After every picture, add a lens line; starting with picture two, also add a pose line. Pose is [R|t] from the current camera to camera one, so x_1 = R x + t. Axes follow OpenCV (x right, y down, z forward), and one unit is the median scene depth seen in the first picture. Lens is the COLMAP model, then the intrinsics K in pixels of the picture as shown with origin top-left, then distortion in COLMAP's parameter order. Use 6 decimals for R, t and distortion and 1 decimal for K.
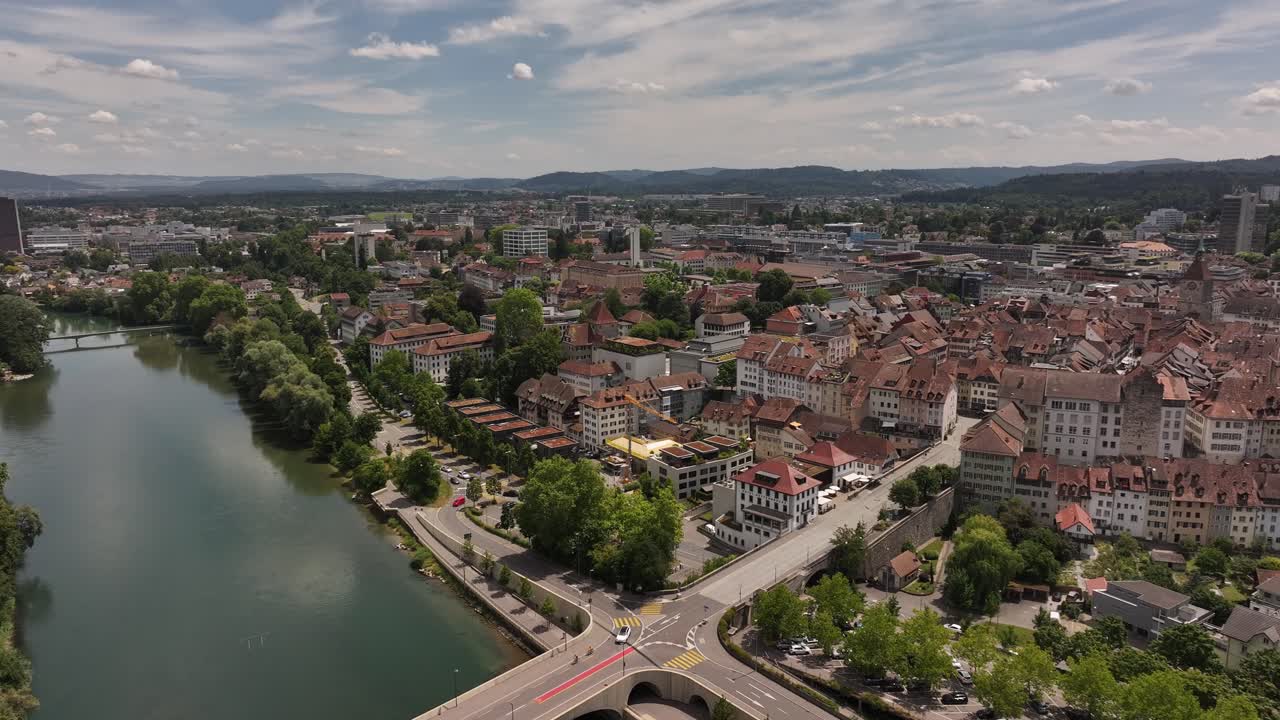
lens RADIAL K [[894.5, 0, 640.0], [0, 894.5, 360.0], [0, 0, 1]] dist [-0.004432, 0.011413]
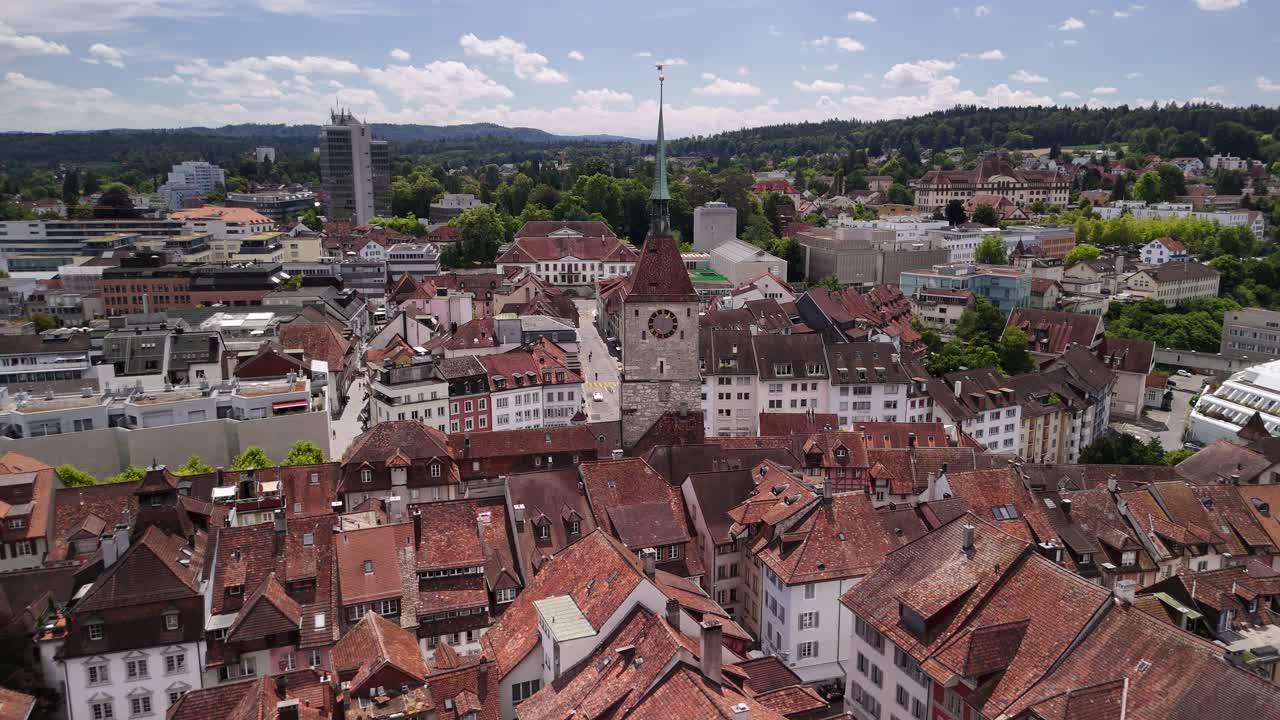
lens RADIAL K [[894.5, 0, 640.0], [0, 894.5, 360.0], [0, 0, 1]] dist [-0.004432, 0.011413]
pose [[0.511195, -0.183774, 0.839587, 0.278730], [0.158961, 0.980235, 0.117774, -0.082128], [-0.844636, 0.073256, 0.530304, 0.643231]]
